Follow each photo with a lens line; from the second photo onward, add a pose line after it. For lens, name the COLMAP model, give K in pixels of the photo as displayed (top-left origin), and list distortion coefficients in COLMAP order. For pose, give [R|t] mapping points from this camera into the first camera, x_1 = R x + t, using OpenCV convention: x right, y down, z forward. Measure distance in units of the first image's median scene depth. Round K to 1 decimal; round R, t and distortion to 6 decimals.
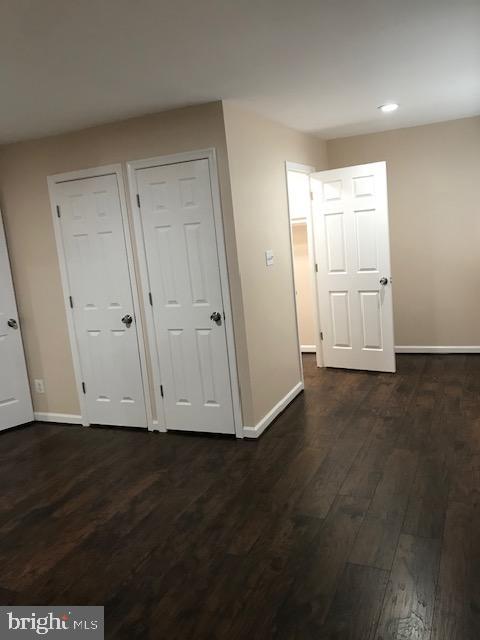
lens RADIAL K [[522.9, 0, 240.0], [0, 522.9, 320.0], [0, 0, 1]] dist [0.047466, 0.000359]
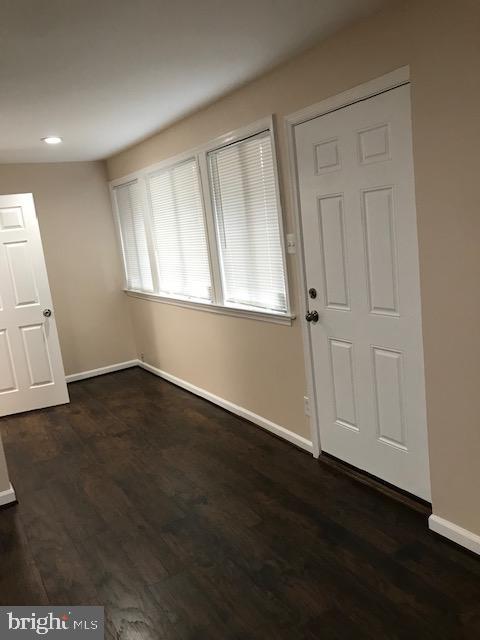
lens RADIAL K [[522.9, 0, 240.0], [0, 522.9, 320.0], [0, 0, 1]] dist [0.047466, 0.000359]
pose [[0.584962, -0.115959, 0.802729, -0.307428], [0.194748, 0.980853, -0.000225, 0.009620], [-0.787333, 0.156462, 0.596344, 0.128368]]
